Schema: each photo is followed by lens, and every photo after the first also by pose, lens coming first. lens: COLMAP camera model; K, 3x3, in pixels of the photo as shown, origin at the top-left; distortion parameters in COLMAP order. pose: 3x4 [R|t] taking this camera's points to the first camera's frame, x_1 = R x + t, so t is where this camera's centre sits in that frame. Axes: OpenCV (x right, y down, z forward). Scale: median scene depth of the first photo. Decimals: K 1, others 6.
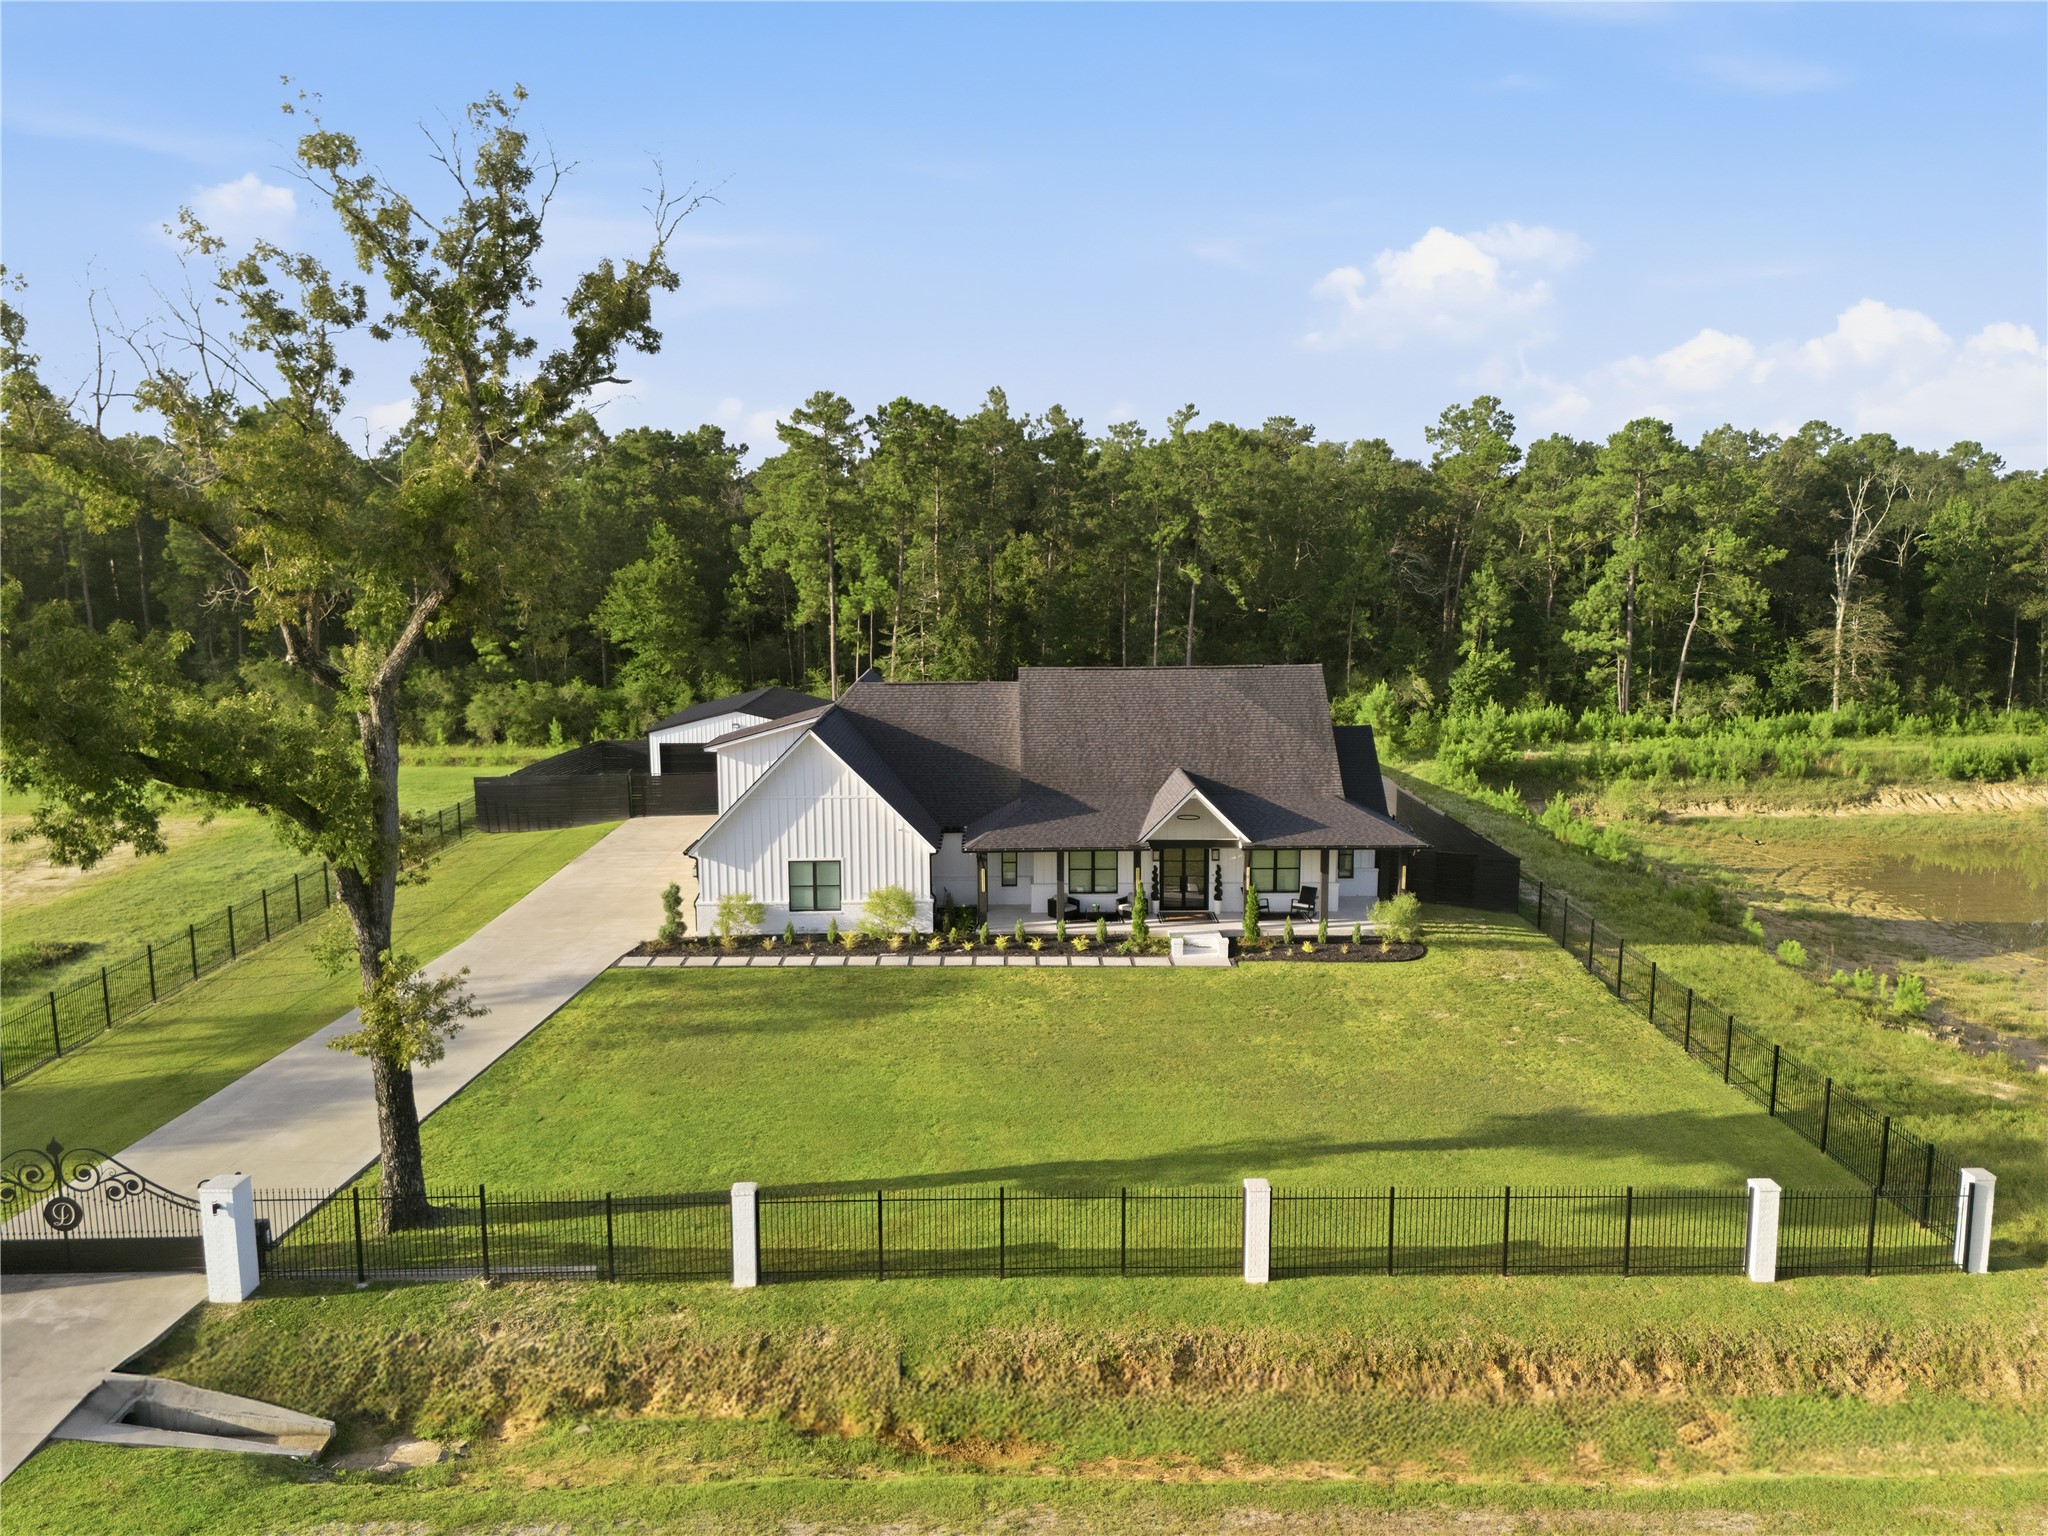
lens RADIAL K [[1459.8, 0, 1024.0], [0, 1459.8, 768.0], [0, 0, 1]] dist [0.000261, -0.001022]
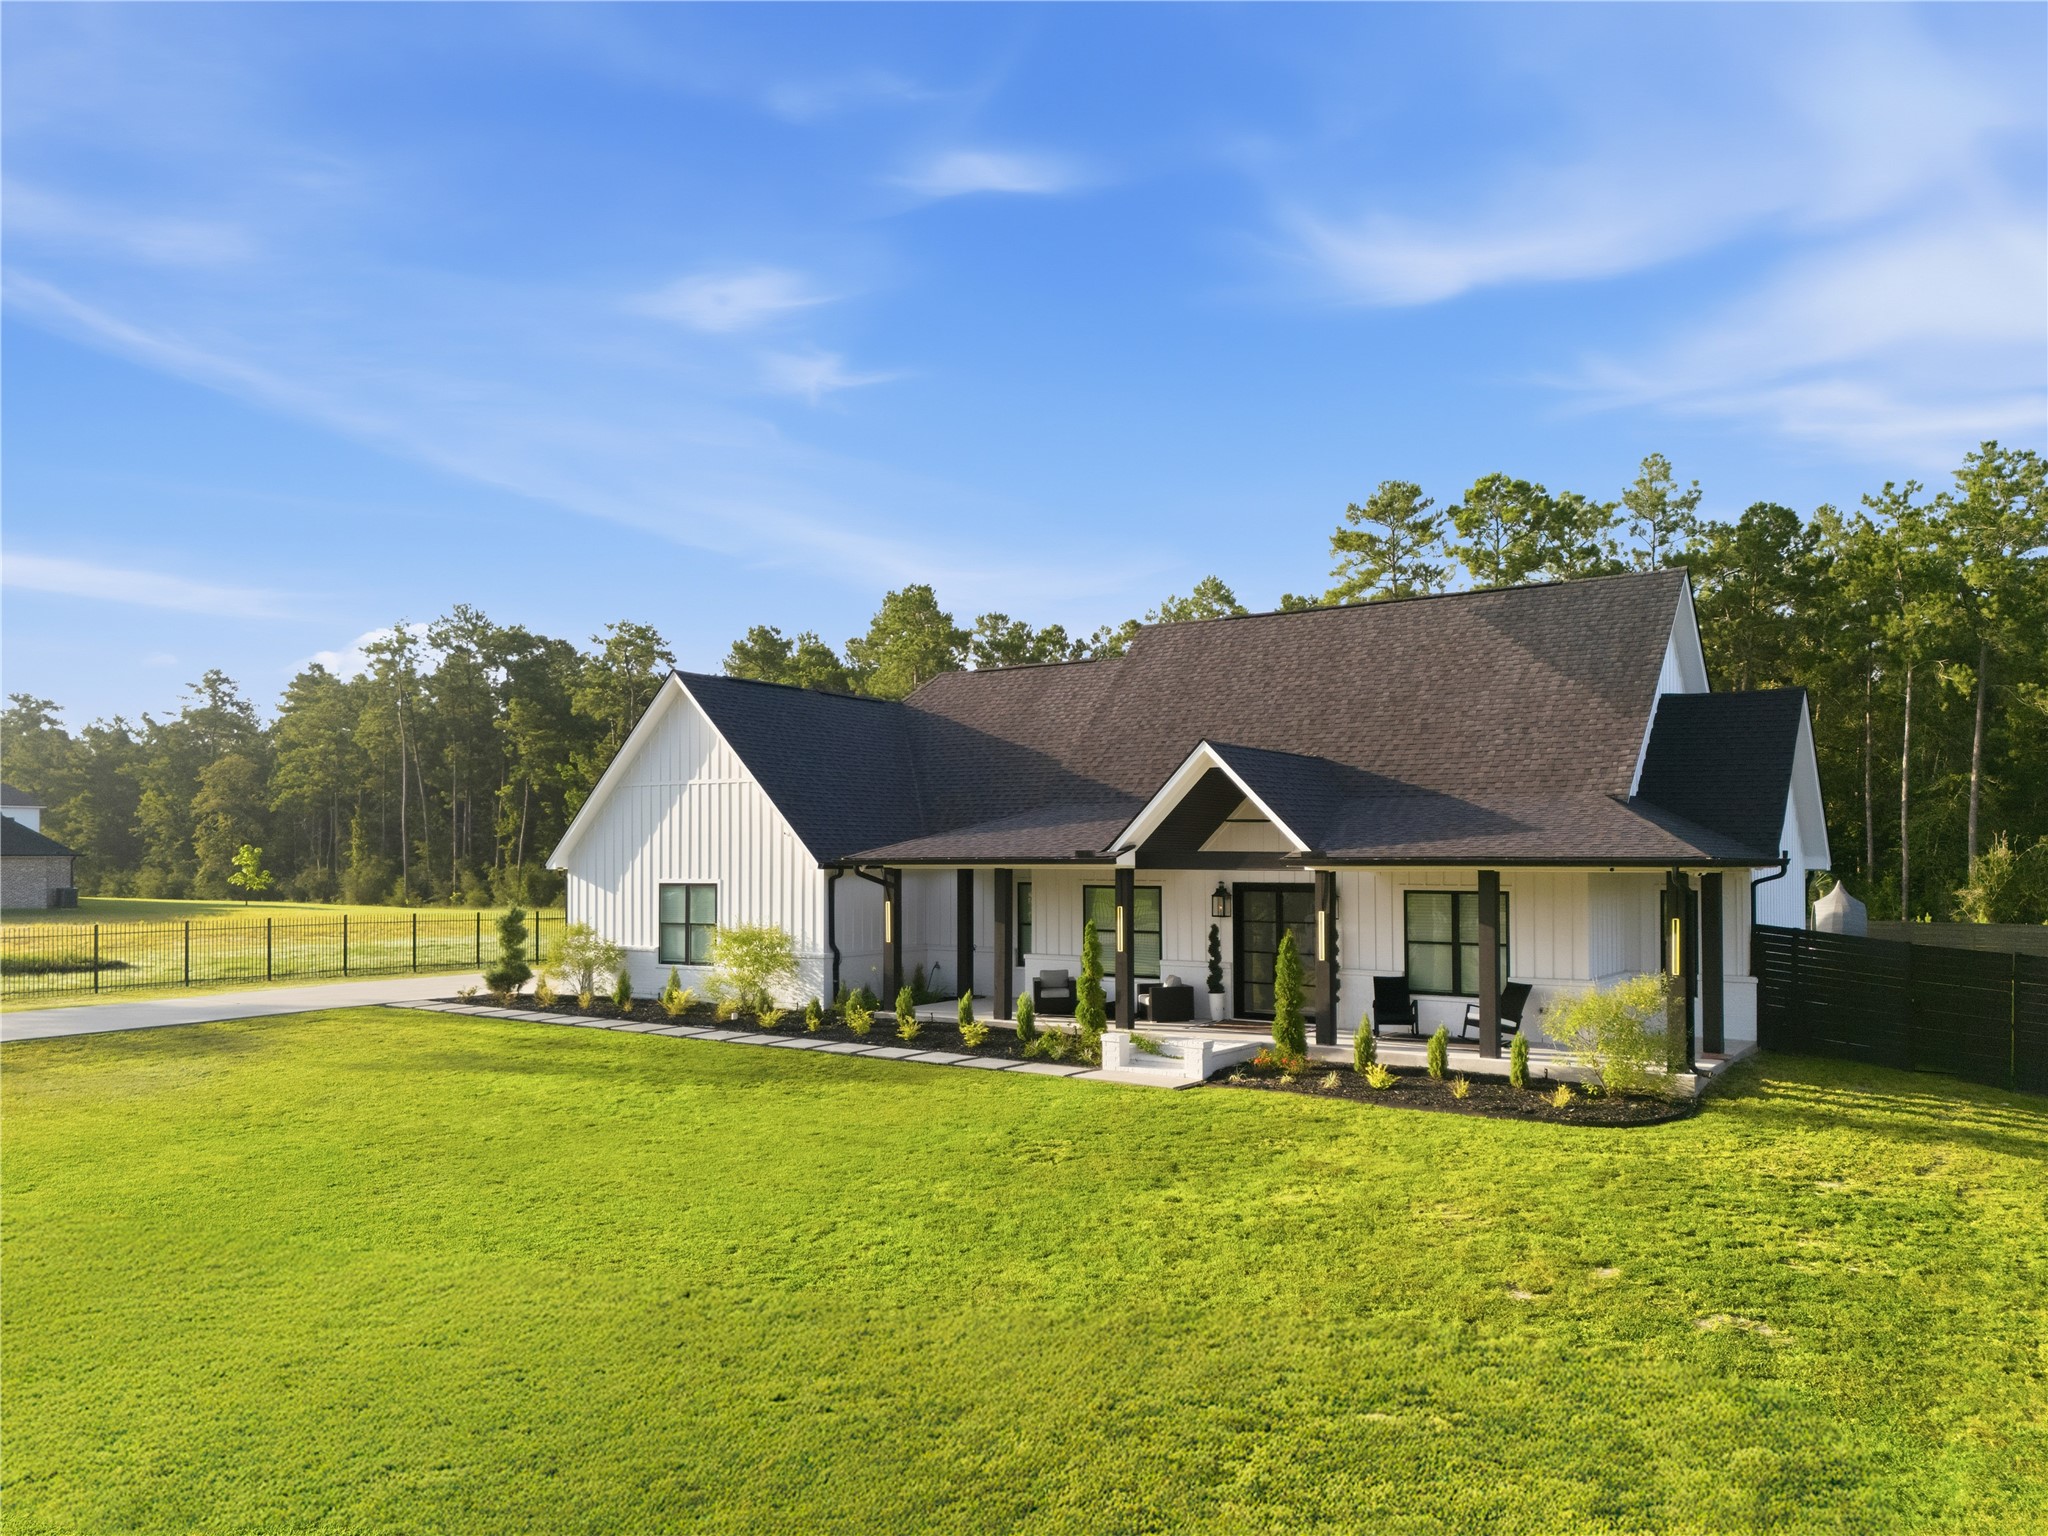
lens RADIAL K [[1527.5, 0, 1016.8], [0, 1527.5, 851.6], [0, 0, 1]] dist [0.011048, 0.002623]
pose [[0.808699, 0.000446, -0.588222, 0.189819], [-0.093371, 0.987418, -0.127620, 0.062876], [0.580765, 0.158129, 0.798566, 0.283265]]
